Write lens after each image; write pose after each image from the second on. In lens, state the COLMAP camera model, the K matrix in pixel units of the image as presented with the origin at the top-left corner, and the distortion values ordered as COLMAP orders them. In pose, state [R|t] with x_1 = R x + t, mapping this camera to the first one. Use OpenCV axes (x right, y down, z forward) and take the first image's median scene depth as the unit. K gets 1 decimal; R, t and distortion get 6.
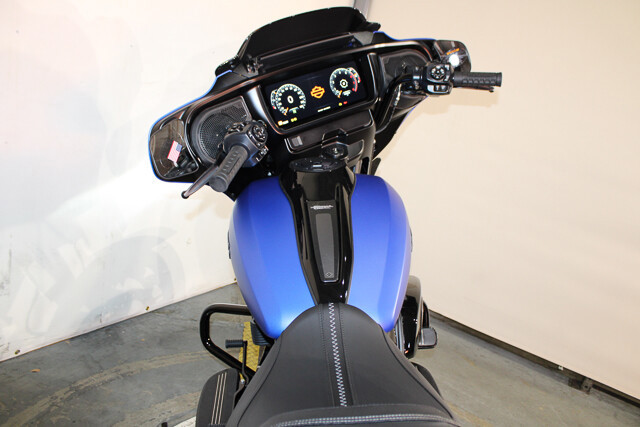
lens RADIAL K [[542.8, 0, 320.0], [0, 542.8, 213.5], [0, 0, 1]] dist [-0.173272, 0.155882]
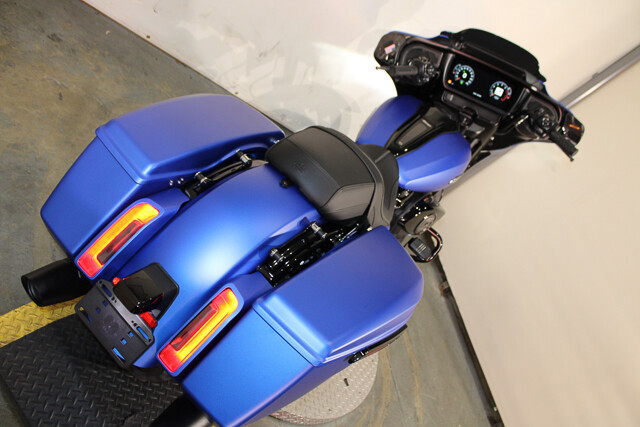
lens RADIAL K [[542.8, 0, 320.0], [0, 542.8, 213.5], [0, 0, 1]] dist [-0.173272, 0.155882]
pose [[0.666379, 0.698566, -0.260664, 0.248632], [-0.690432, 0.710113, 0.138000, 0.112805], [0.281502, 0.088010, 0.955516, -0.424011]]
